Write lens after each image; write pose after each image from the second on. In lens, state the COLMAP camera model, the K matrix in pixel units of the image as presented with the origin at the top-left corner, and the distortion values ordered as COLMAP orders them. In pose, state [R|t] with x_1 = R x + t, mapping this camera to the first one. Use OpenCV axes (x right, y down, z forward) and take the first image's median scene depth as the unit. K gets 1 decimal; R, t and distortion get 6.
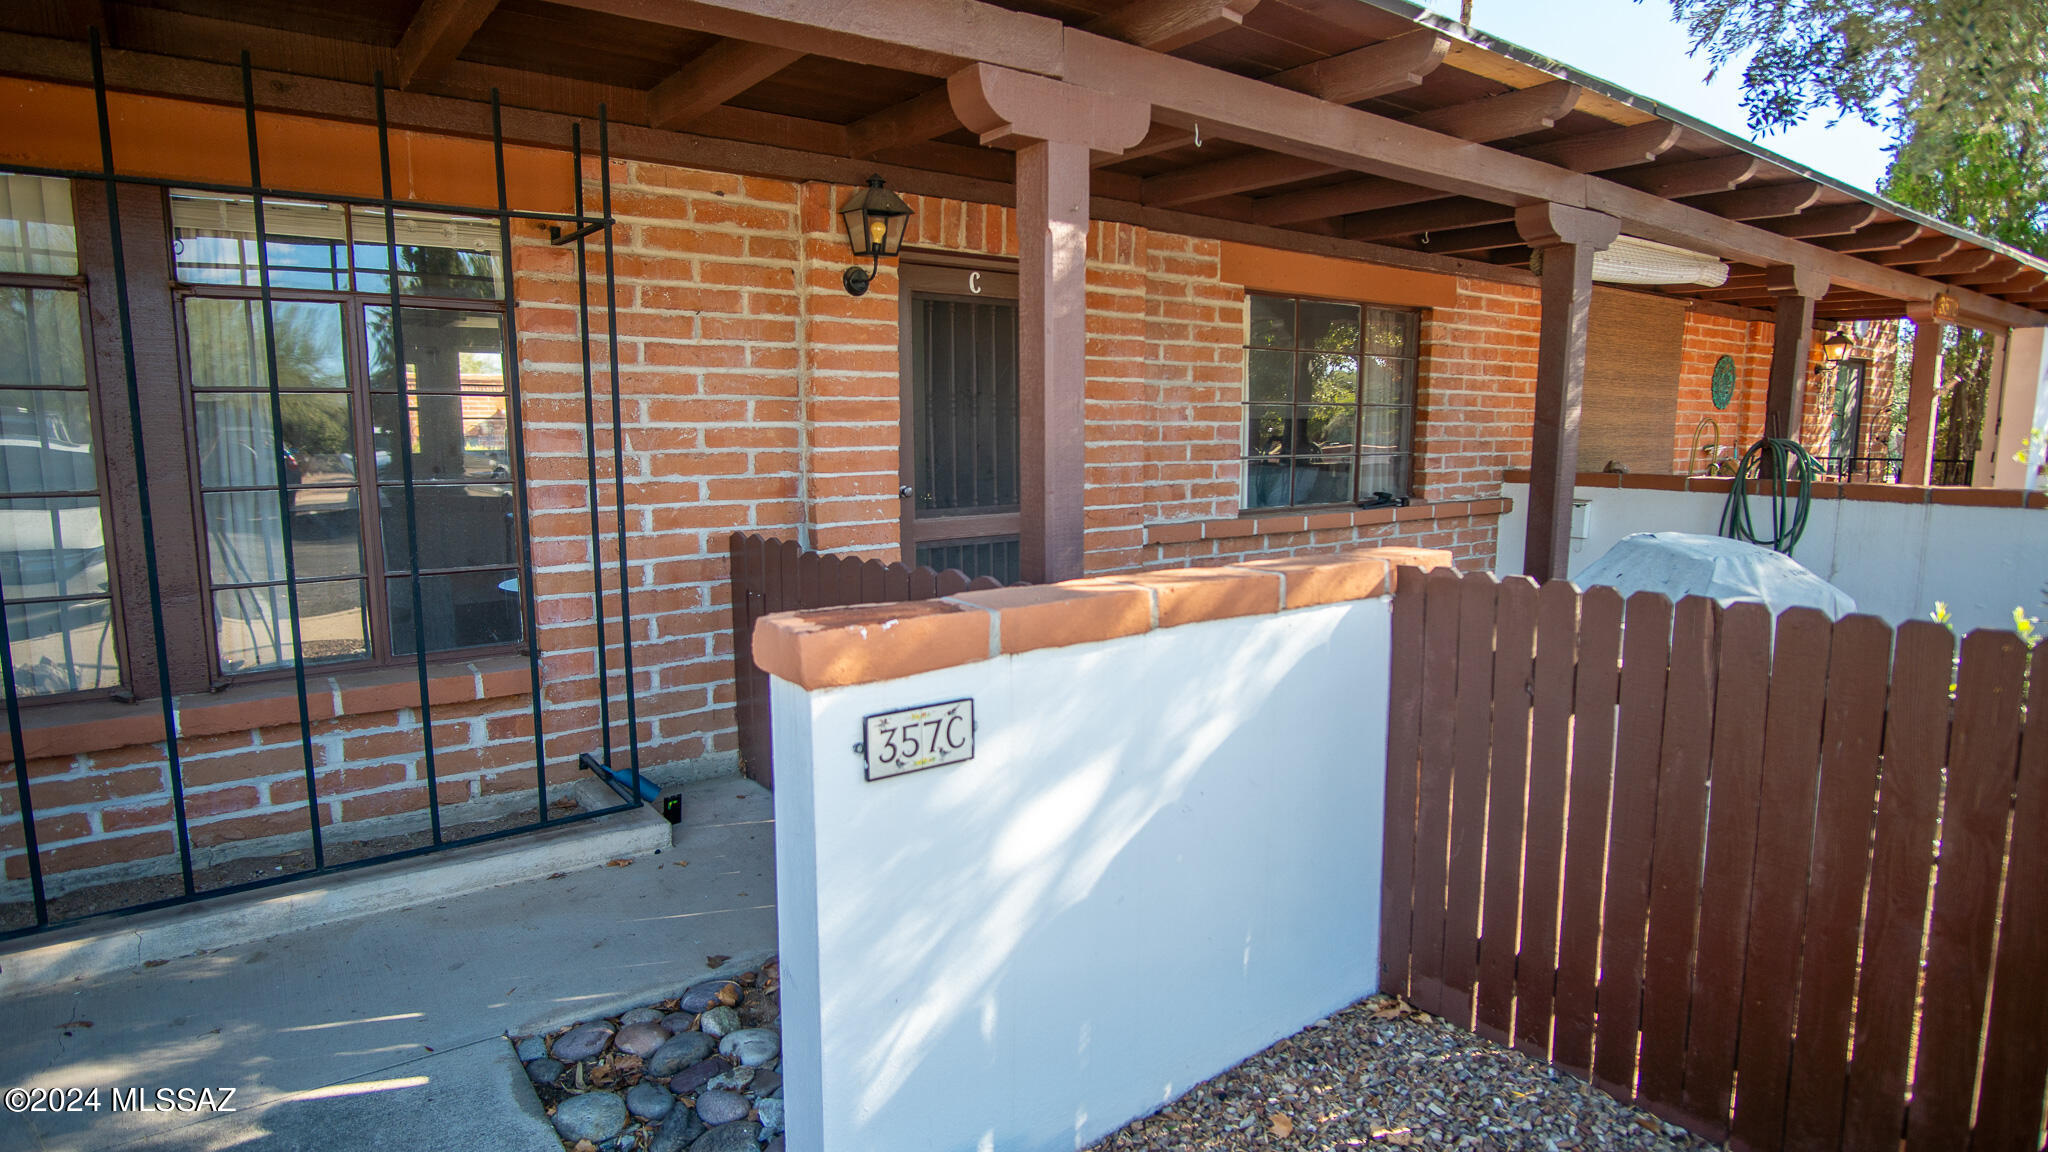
lens RADIAL K [[1092.4, 0, 1034.0], [0, 1092.4, 573.4], [0, 0, 1]] dist [-0.037988, -0.000778]
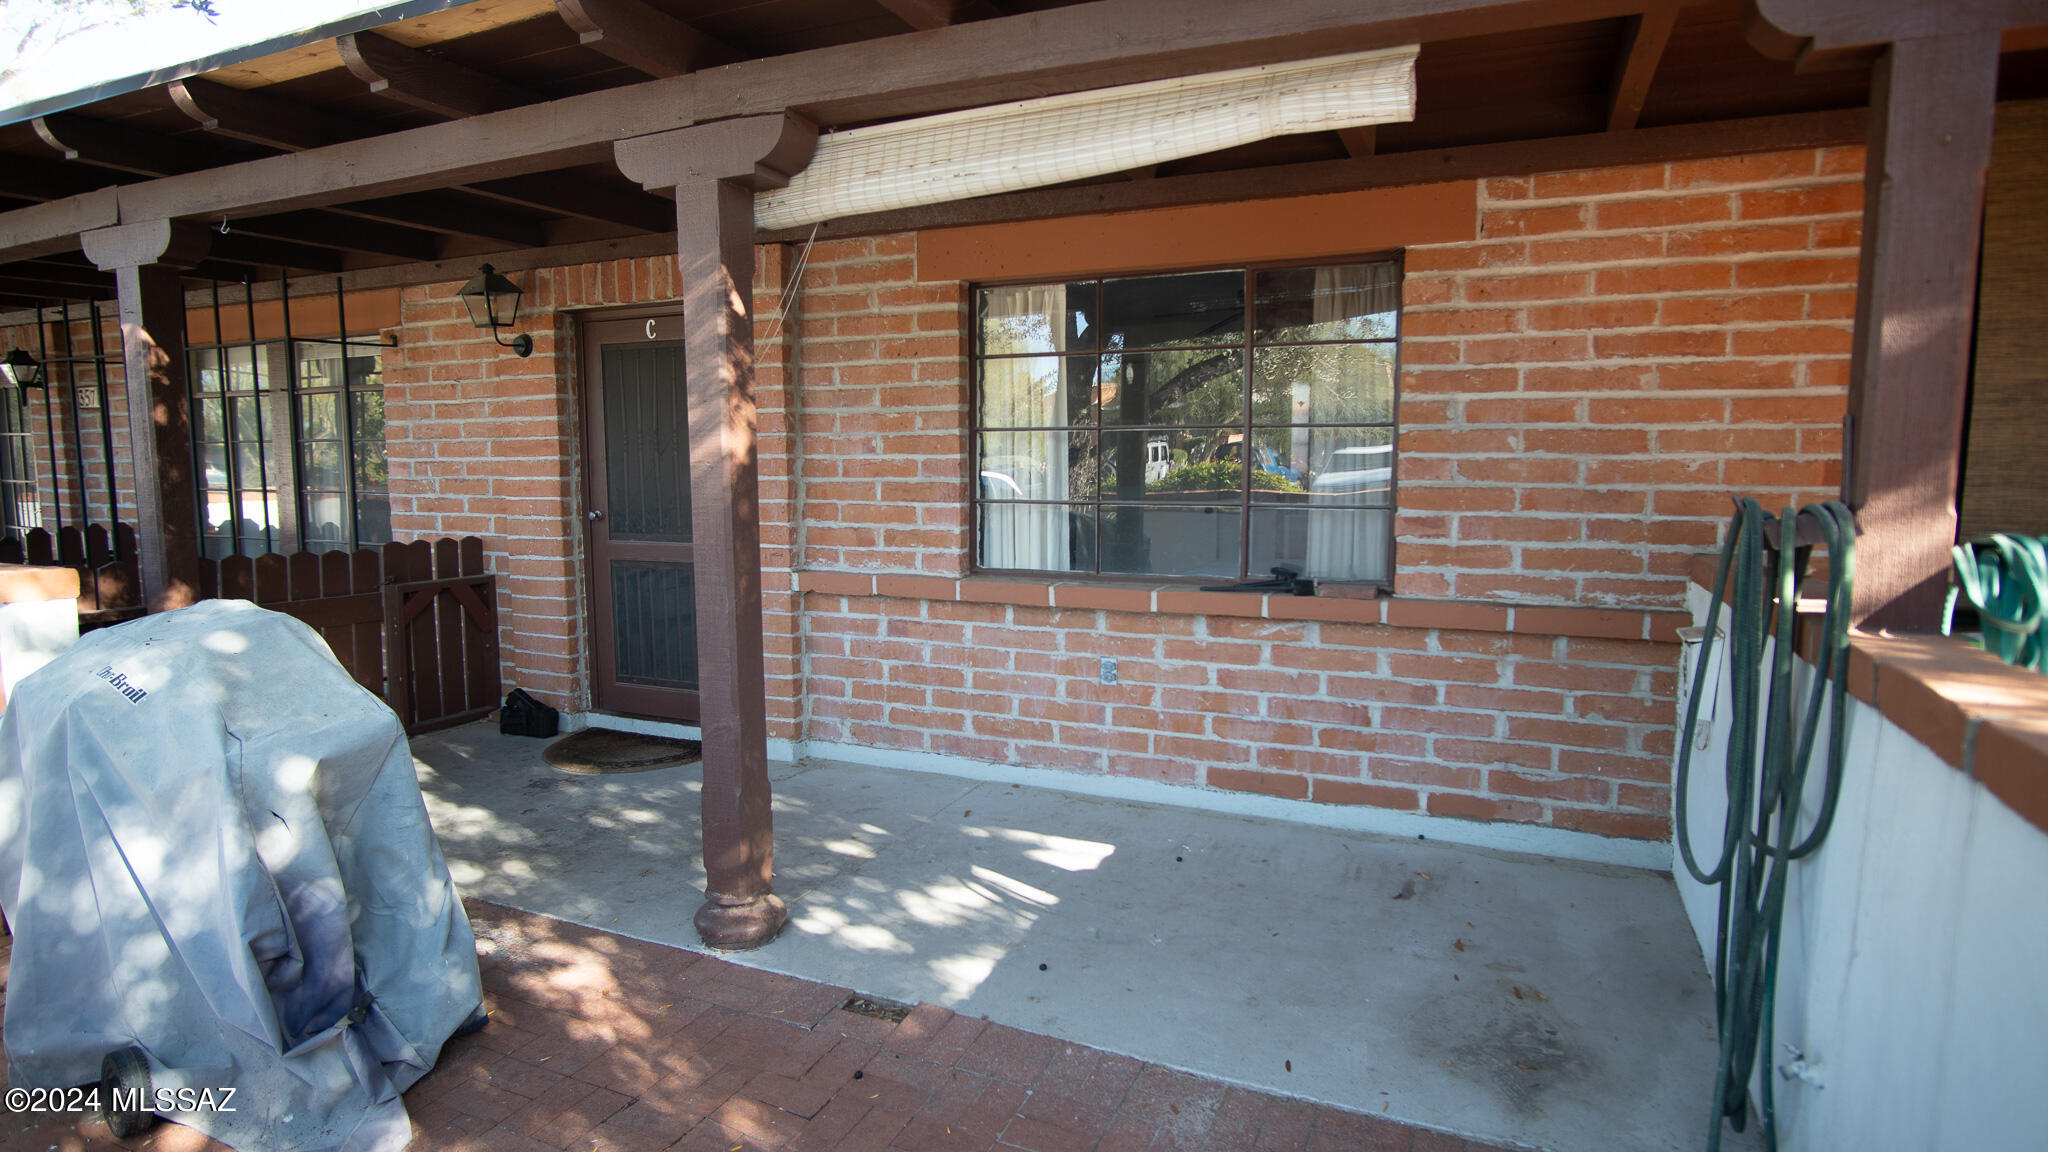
lens RADIAL K [[1092.4, 0, 1030.2], [0, 1092.4, 573.0], [0, 0, 1]] dist [-0.037988, -0.000778]
pose [[0.483446, 0.093068, -0.870413, 0.939060], [-0.117223, 0.992259, 0.040988, -0.096729], [0.867490, 0.082217, 0.490614, 0.696074]]
